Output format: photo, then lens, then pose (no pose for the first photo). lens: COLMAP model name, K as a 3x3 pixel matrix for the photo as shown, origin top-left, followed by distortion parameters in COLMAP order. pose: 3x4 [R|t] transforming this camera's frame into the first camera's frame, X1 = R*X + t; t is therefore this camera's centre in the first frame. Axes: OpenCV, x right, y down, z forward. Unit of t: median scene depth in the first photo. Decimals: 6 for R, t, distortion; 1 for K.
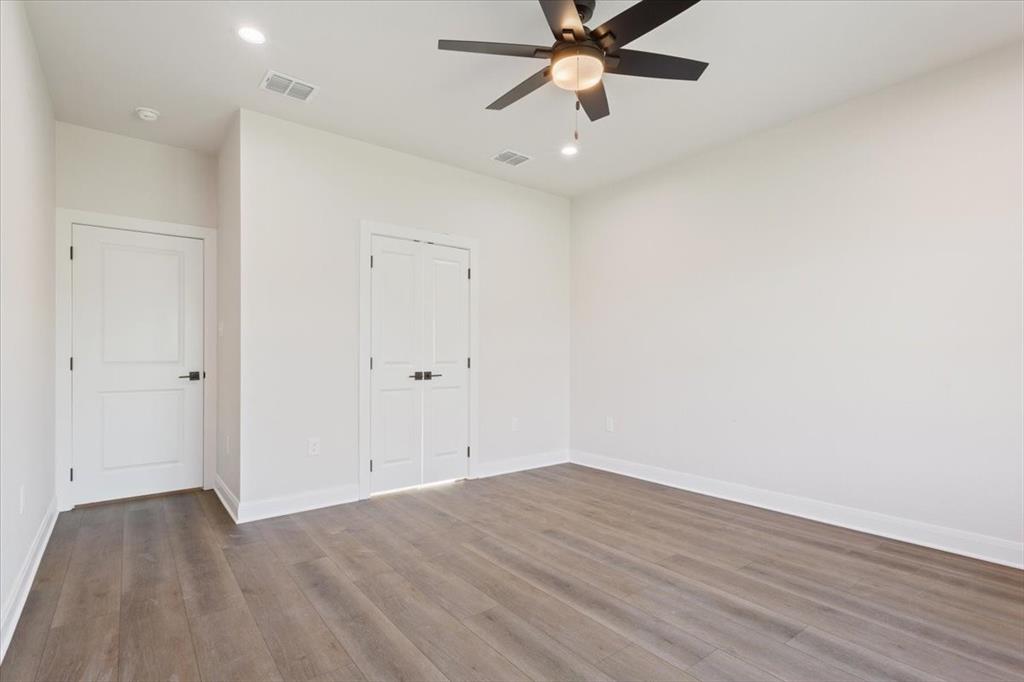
lens RADIAL K [[496.2, 0, 513.9], [0, 496.2, 343.7], [0, 0, 1]] dist [0.000297, -0.000116]
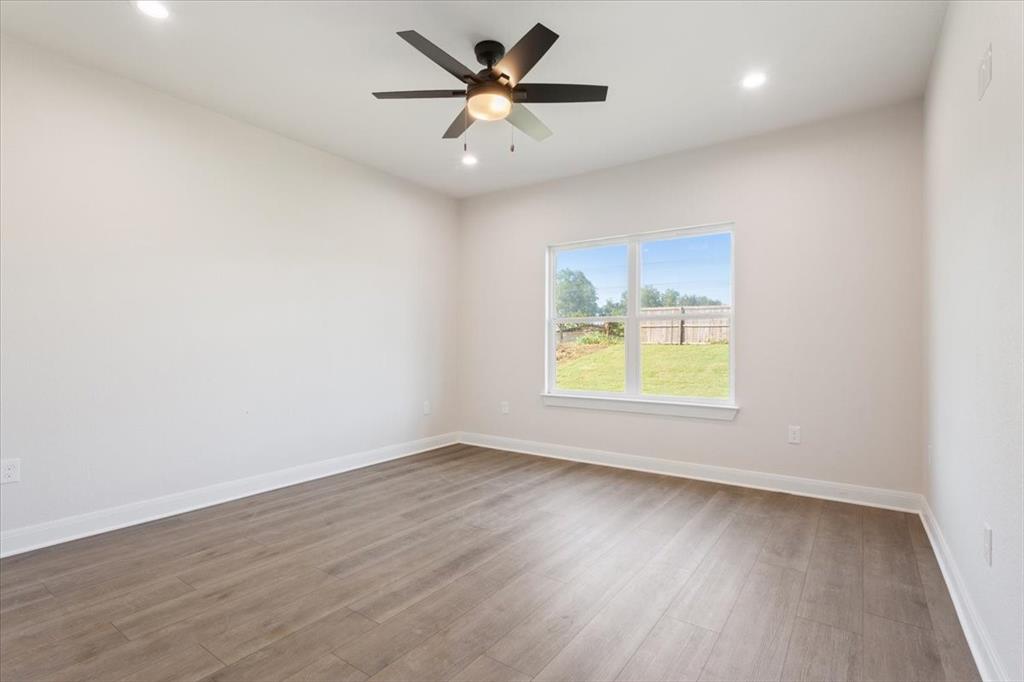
lens RADIAL K [[496.2, 0, 513.9], [0, 496.2, 343.7], [0, 0, 1]] dist [0.000297, -0.000116]
pose [[-0.283524, 0.000900, 0.958965, -0.759272], [-0.017358, 0.999831, -0.006070, 0.026892], [-0.958808, -0.018367, -0.283460, 0.971357]]
